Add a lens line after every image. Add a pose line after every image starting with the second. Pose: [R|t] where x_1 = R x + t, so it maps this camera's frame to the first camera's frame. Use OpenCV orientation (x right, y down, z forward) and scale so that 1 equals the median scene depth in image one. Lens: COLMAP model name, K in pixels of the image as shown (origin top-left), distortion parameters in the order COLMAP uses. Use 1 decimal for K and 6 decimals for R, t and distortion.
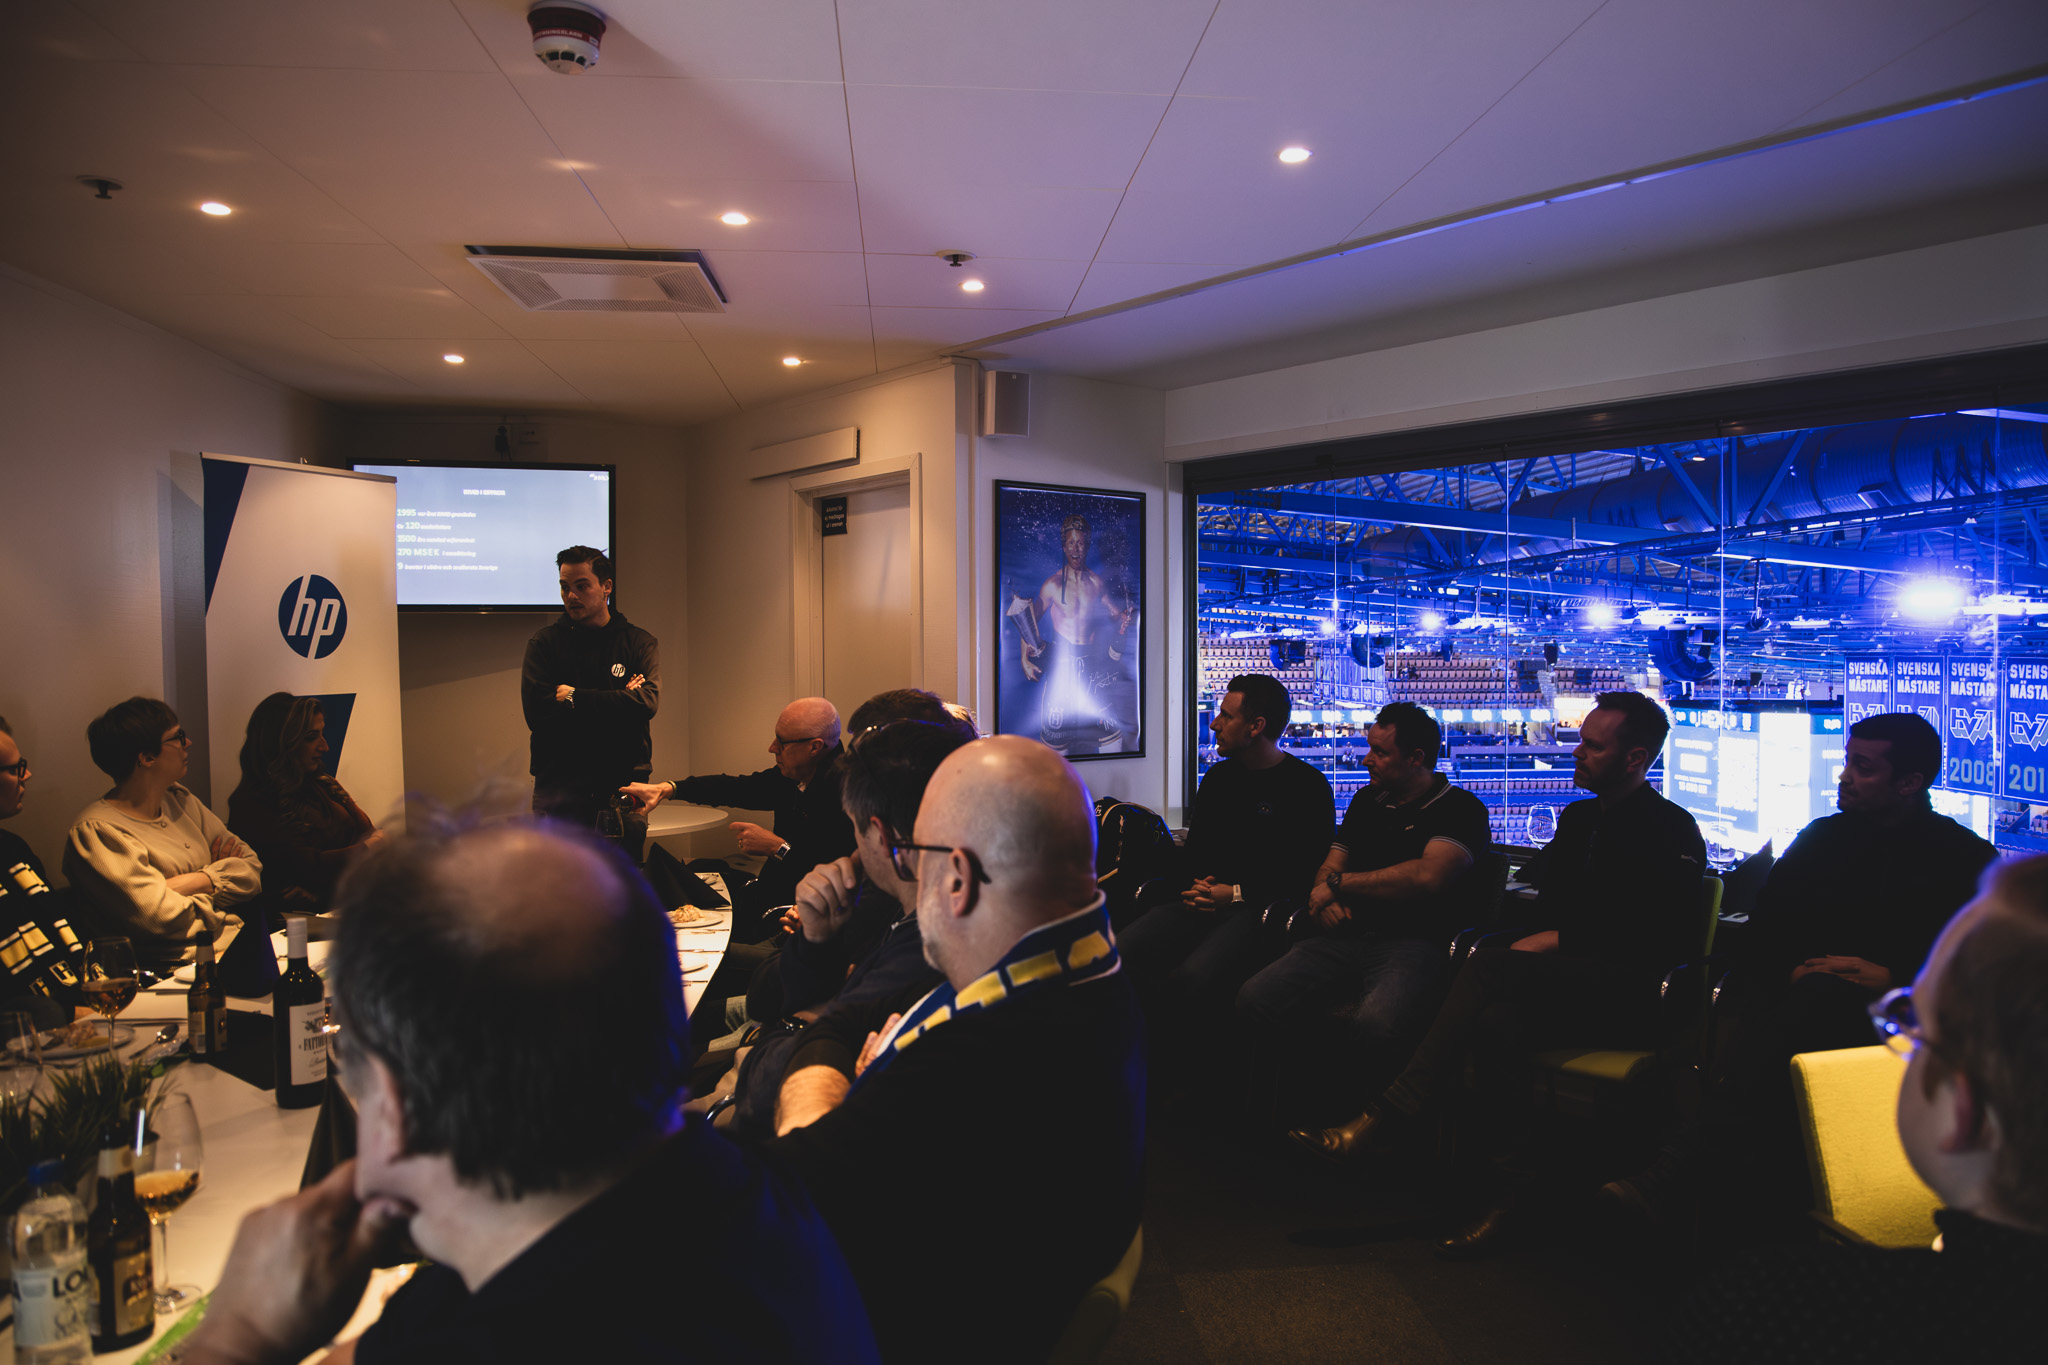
lens RADIAL K [[1502.7, 0, 1024.0], [0, 1502.7, 682.5], [0, 0, 1]] dist [0.001175, 0.003577]
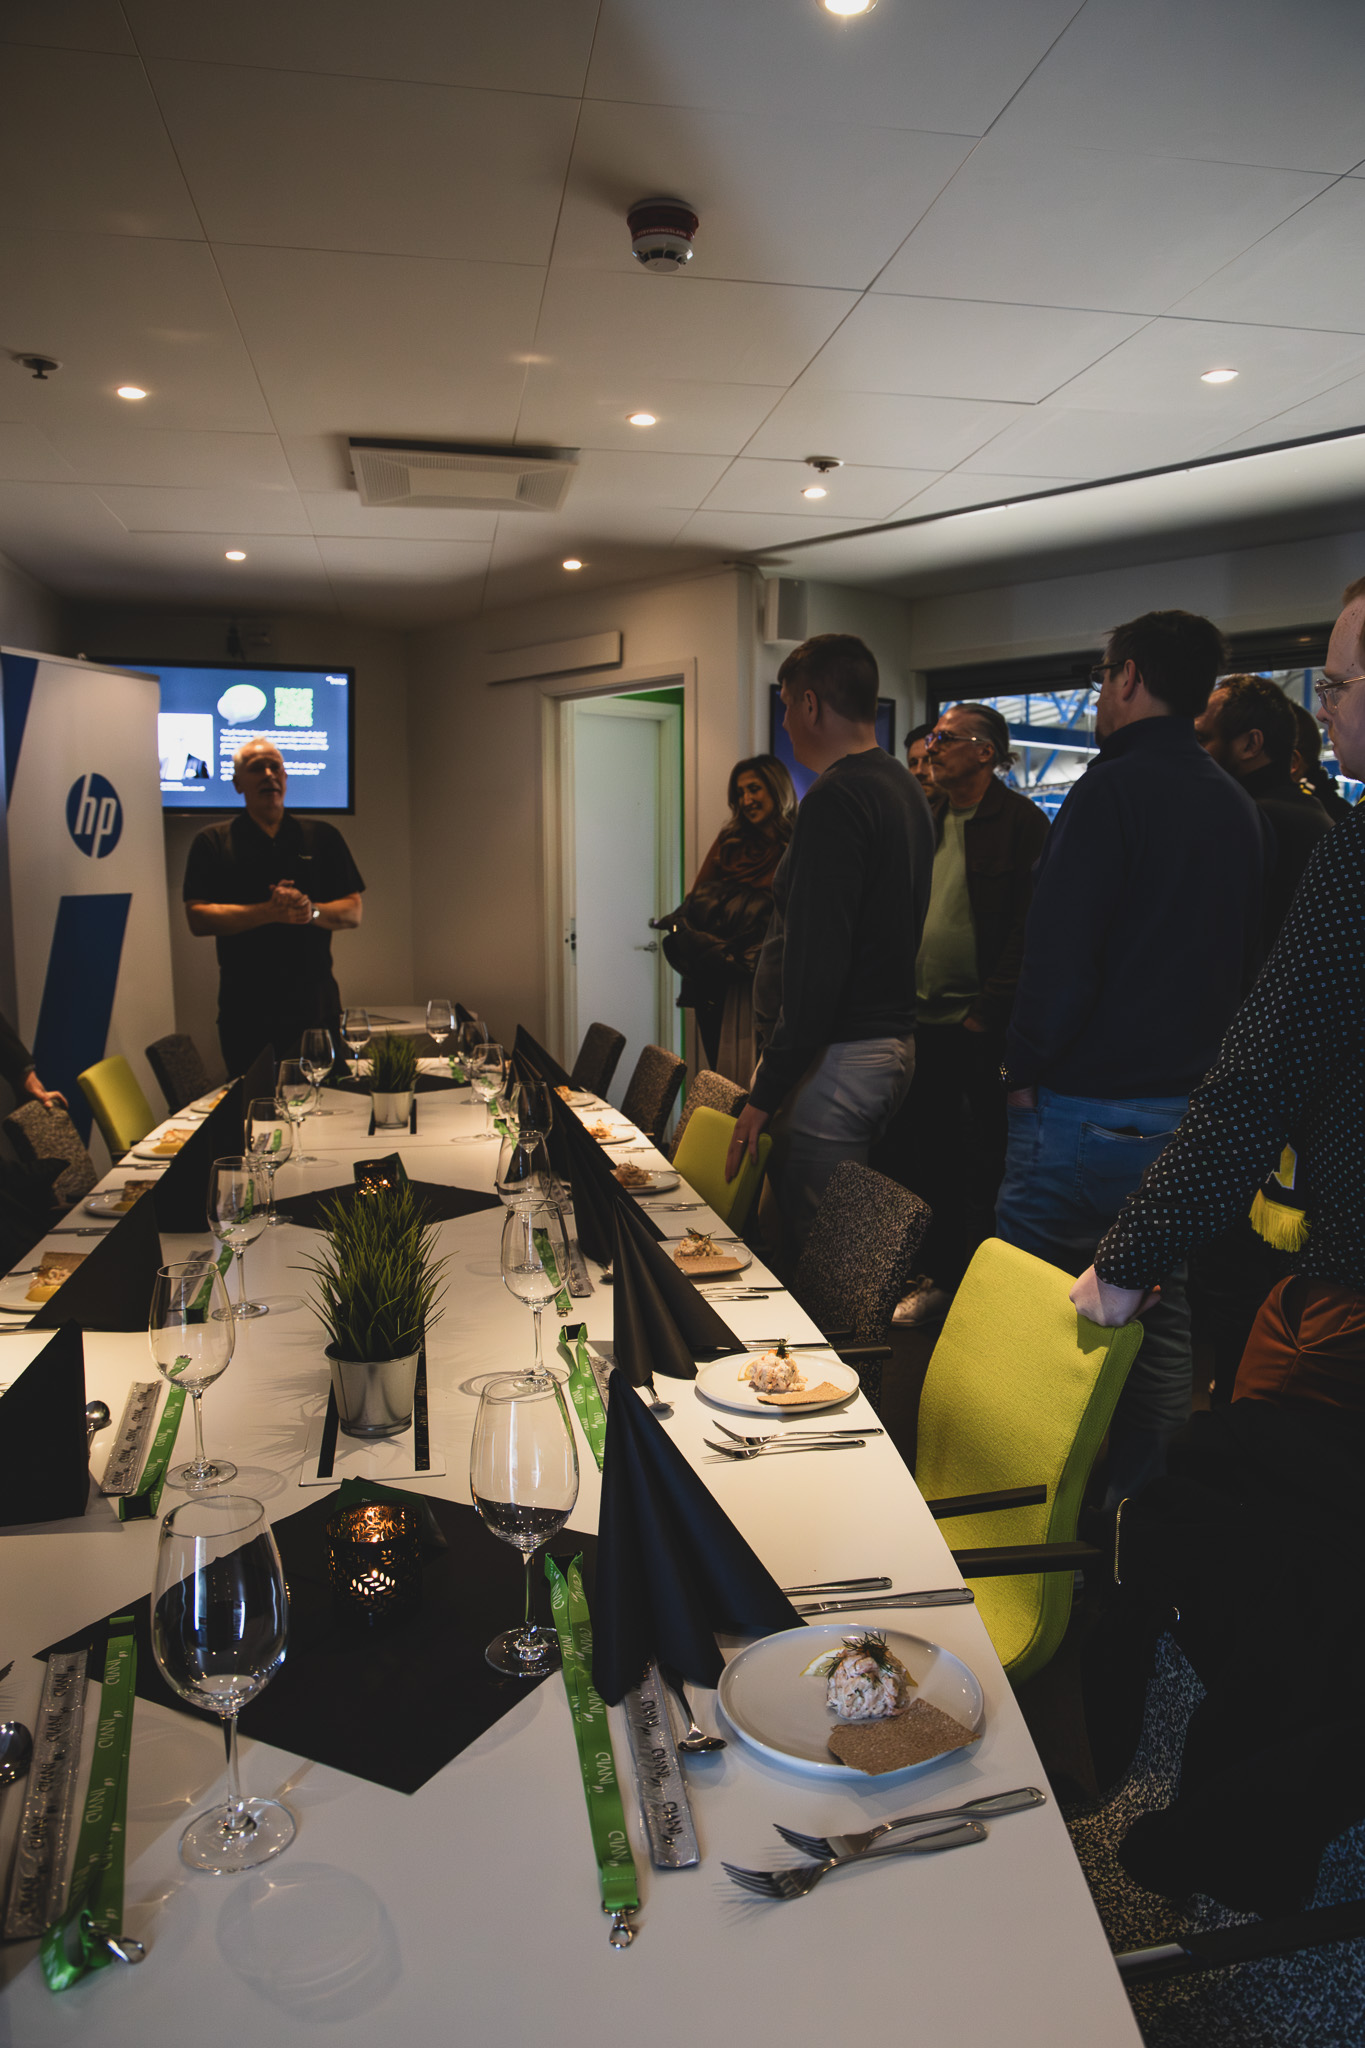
lens RADIAL K [[1502.7, 0, 682.5], [0, 1502.7, 1024.0], [0, 0, 1]] dist [0.001175, 0.003577]
pose [[0.995830, -0.009208, 0.090758, -0.178000], [0.002128, 0.996967, 0.077797, 0.017378], [-0.091199, -0.077280, 0.992830, -0.036785]]
